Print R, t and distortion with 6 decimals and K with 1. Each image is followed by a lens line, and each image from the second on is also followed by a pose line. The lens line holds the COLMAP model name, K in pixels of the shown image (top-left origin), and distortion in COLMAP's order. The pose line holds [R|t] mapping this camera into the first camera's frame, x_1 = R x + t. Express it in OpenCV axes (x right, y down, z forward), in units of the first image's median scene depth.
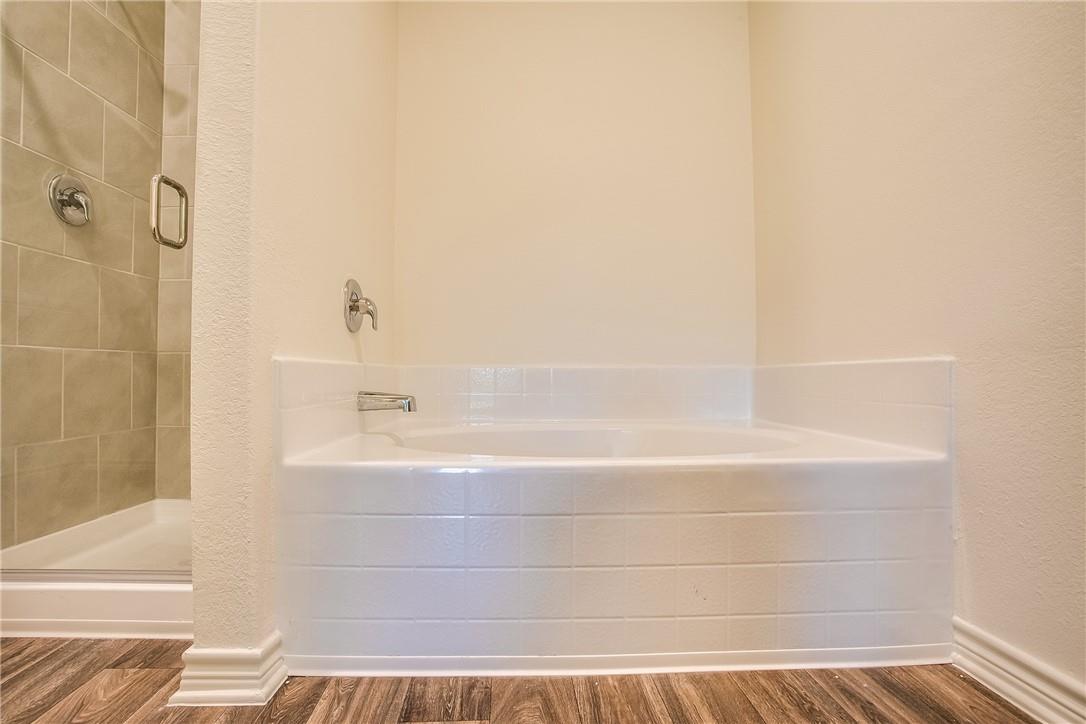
lens RADIAL K [[540.0, 0, 541.3], [0, 540.0, 368.2], [0, 0, 1]] dist [-0.075687, 0.034576]
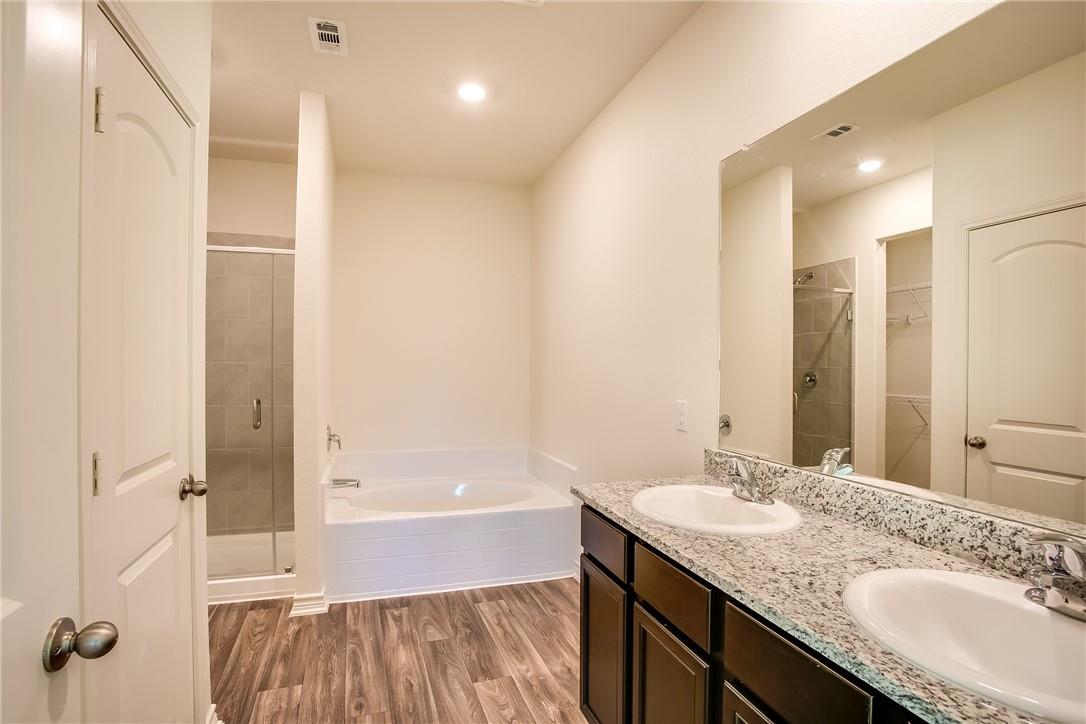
lens RADIAL K [[540.0, 0, 541.3], [0, 540.0, 368.2], [0, 0, 1]] dist [-0.075687, 0.034576]
pose [[0.962936, 0.001319, 0.269726, -0.177906], [-0.005586, 0.999871, 0.015053, -0.641965], [-0.269671, -0.016002, 0.962819, -1.821636]]
